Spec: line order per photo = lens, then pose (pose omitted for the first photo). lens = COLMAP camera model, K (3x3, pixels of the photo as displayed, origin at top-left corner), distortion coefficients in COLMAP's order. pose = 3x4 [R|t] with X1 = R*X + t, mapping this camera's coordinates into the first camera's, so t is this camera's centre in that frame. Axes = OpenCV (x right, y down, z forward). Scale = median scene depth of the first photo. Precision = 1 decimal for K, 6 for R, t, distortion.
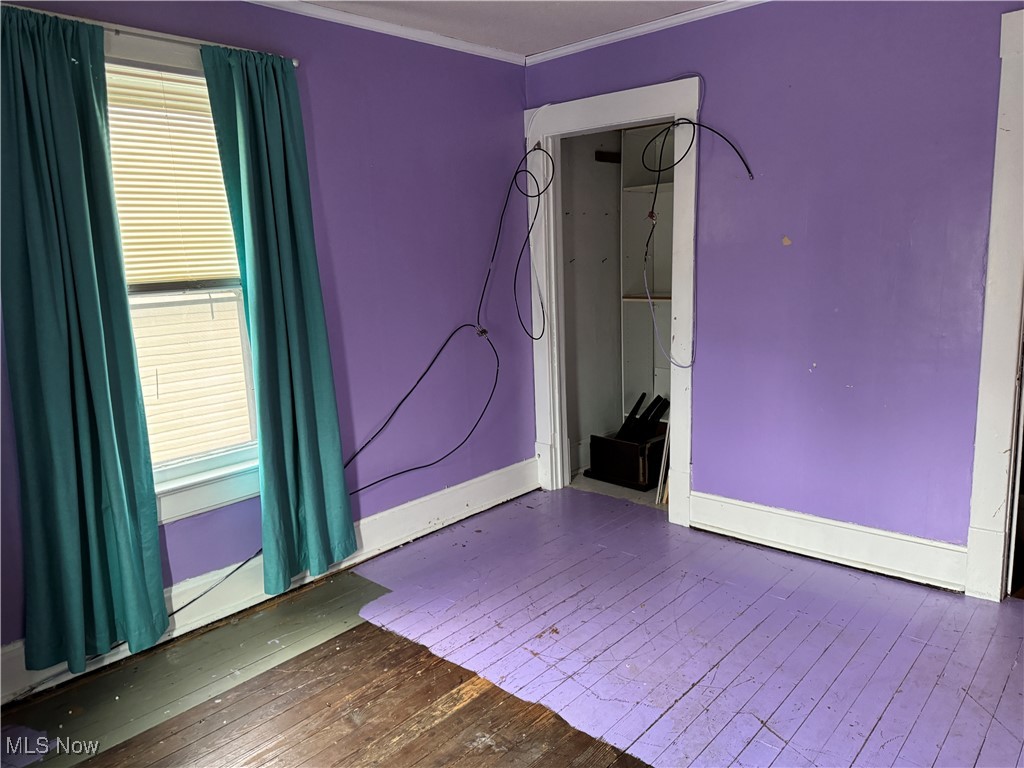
lens RADIAL K [[724.5, 0, 509.6], [0, 724.5, 379.4], [0, 0, 1]] dist [0.031993, -0.031170]
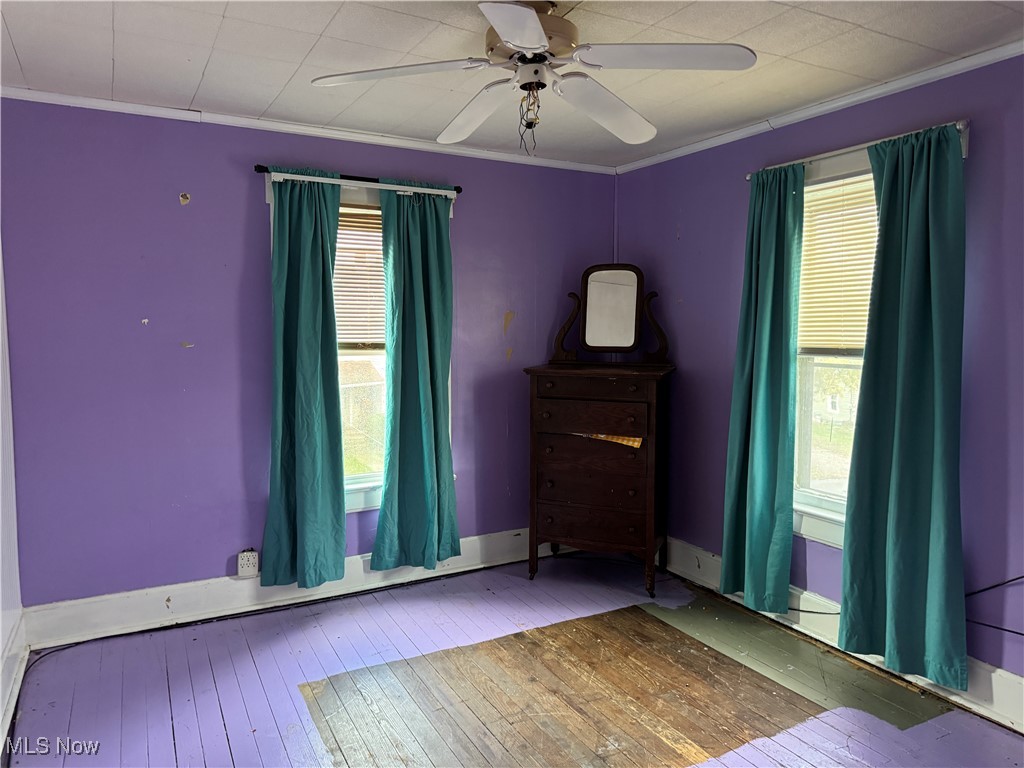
lens RADIAL K [[724.5, 0, 511.4], [0, 724.5, 381.5], [0, 0, 1]] dist [0.031993, -0.031170]
pose [[-0.343000, 0.104904, -0.933459, 0.869924], [-0.154844, 0.973835, 0.166339, -0.200544], [0.926485, 0.201595, -0.317782, 0.908873]]
